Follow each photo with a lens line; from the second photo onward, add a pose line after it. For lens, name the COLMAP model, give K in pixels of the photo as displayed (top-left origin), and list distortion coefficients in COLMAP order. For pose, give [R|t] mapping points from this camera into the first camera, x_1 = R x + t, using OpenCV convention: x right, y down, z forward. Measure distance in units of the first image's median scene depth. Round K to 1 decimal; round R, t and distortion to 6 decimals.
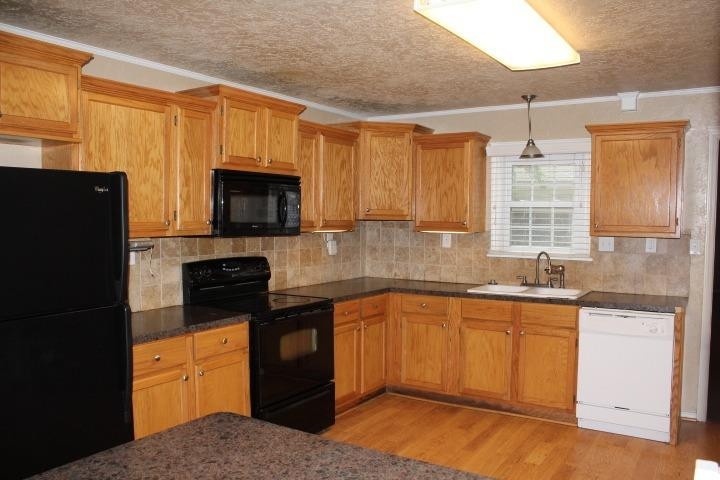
lens RADIAL K [[616.3, 0, 359.1], [0, 616.3, 241.7], [0, 0, 1]] dist [-0.134285, 0.129787]
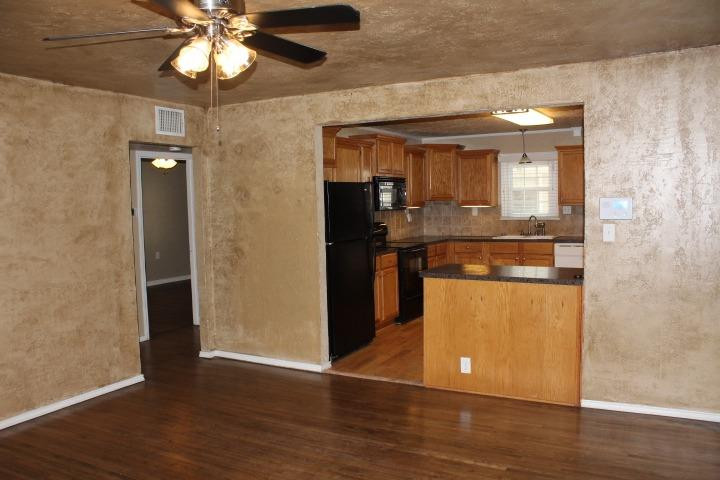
lens RADIAL K [[616.3, 0, 360.1], [0, 616.3, 239.1], [0, 0, 1]] dist [-0.134285, 0.129787]
pose [[0.997392, -0.035340, 0.062934, -0.310410], [0.034166, 0.999223, 0.019642, 0.033043], [-0.063580, -0.017441, 0.997824, -0.737646]]
